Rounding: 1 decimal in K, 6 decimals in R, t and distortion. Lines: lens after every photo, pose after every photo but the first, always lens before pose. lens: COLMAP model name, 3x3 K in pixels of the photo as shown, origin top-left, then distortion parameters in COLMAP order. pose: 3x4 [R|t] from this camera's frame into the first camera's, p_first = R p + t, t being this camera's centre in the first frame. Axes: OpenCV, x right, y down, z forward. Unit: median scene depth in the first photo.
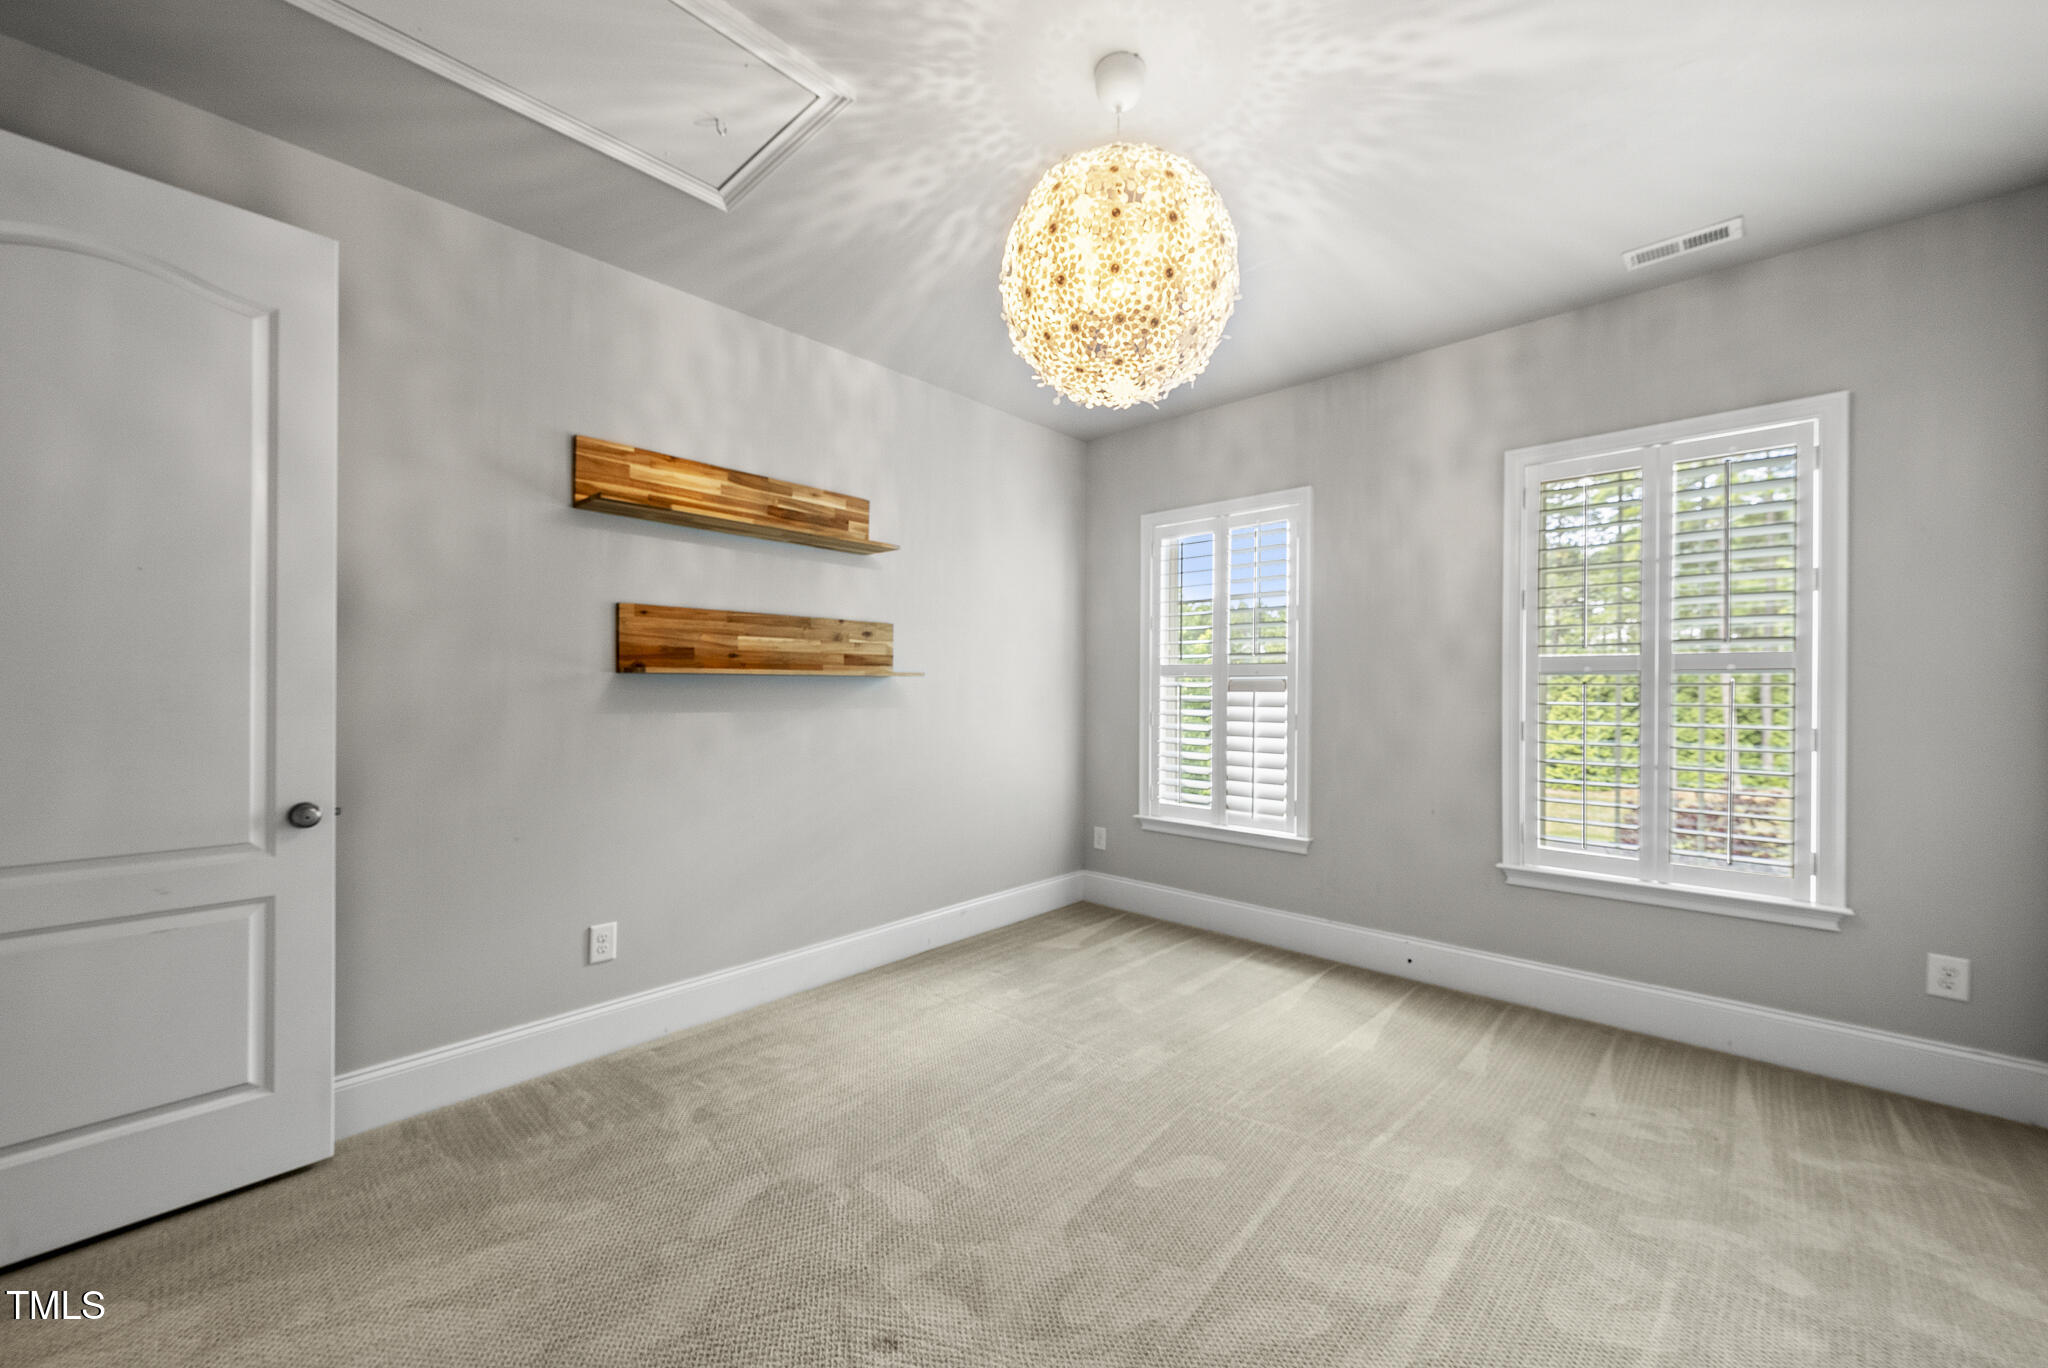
lens RADIAL K [[788.9, 0, 1061.0], [0, 788.9, 685.1], [0, 0, 1]] dist [-0.003144, 0.000273]
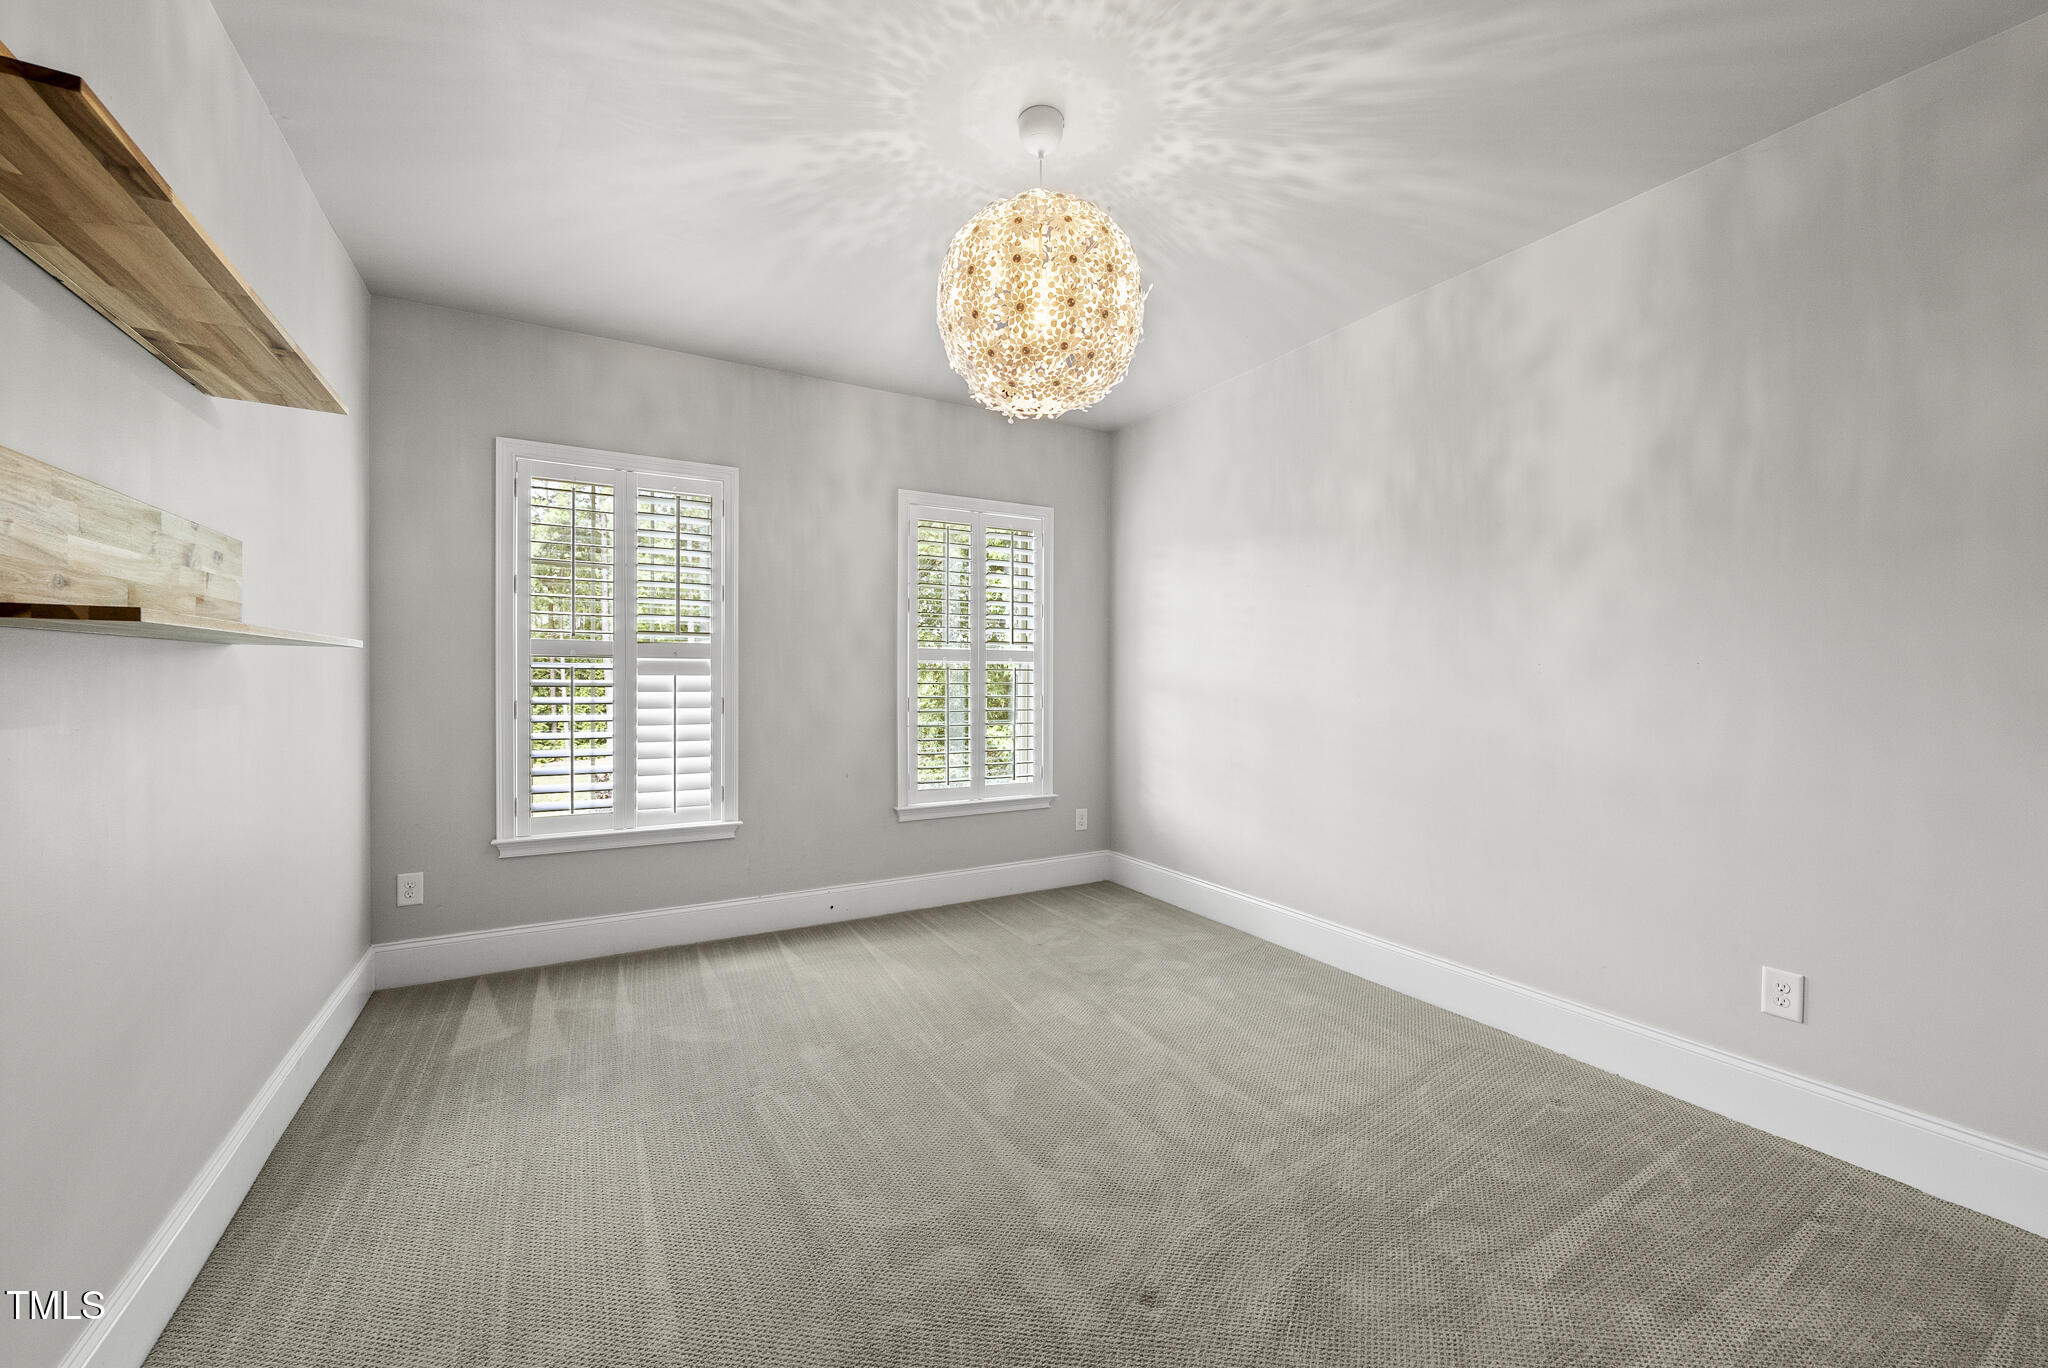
lens RADIAL K [[788.9, 0, 1019.9], [0, 788.9, 690.9], [0, 0, 1]] dist [-0.003144, 0.000273]
pose [[0.311162, -0.028995, 0.949915, -0.570640], [-0.019112, 0.999141, 0.036758, -0.017298], [-0.950165, -0.029592, 0.310340, 0.380891]]
